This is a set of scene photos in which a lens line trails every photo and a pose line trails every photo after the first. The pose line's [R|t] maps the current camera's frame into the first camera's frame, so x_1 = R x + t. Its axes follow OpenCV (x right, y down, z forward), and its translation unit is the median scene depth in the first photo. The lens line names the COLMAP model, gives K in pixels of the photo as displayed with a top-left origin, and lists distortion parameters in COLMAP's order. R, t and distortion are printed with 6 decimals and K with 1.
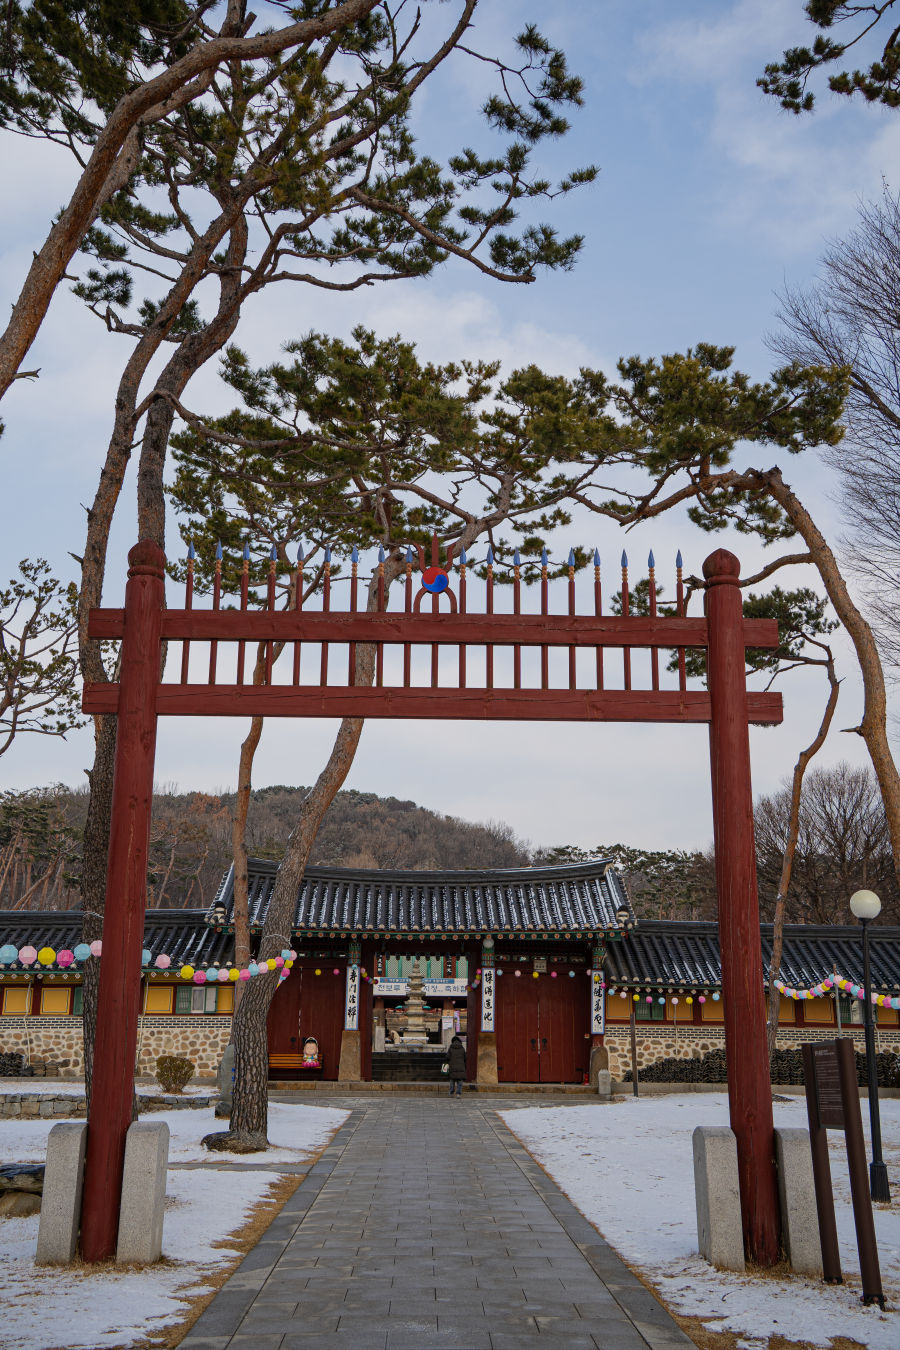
lens RADIAL K [[1434.4, 0, 450.5], [0, 1434.4, 674.1], [0, 0, 1]] dist [0.059481, 0.000000]
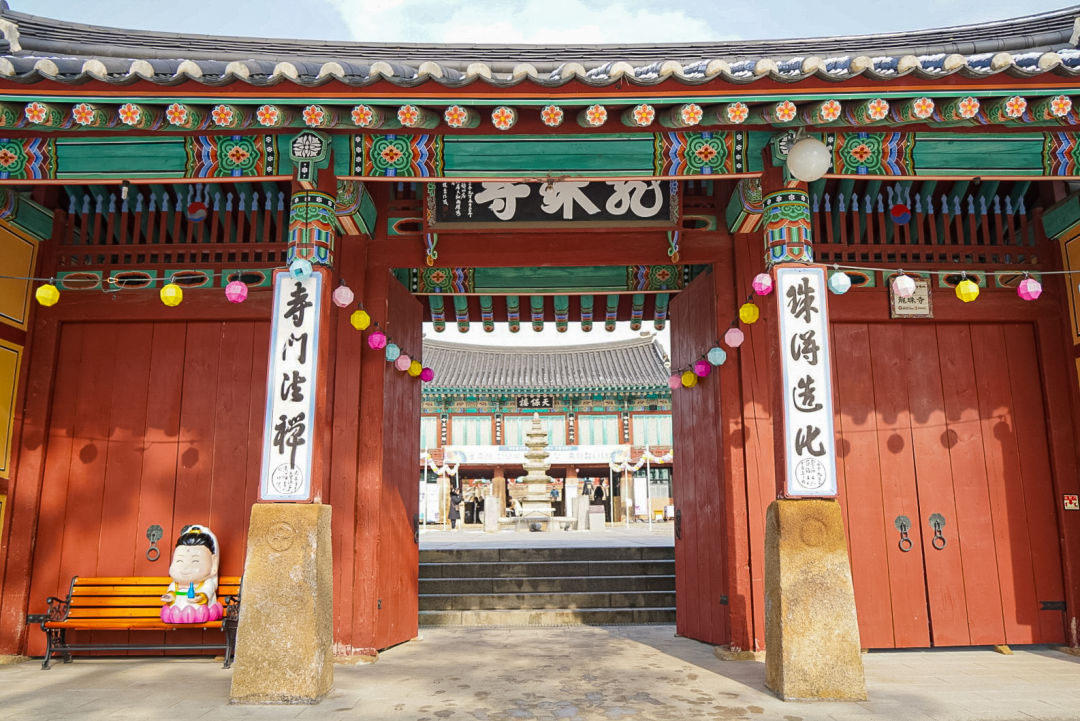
lens RADIAL K [[889.8, 0, 539.4], [0, 889.8, 356.8], [0, 0, 1]] dist [-0.018100, -0.002975]
pose [[0.999566, -0.022770, -0.018698, -0.019676], [0.024236, 0.996307, 0.082376, 0.206358], [0.016753, -0.082793, 0.996426, 0.832032]]
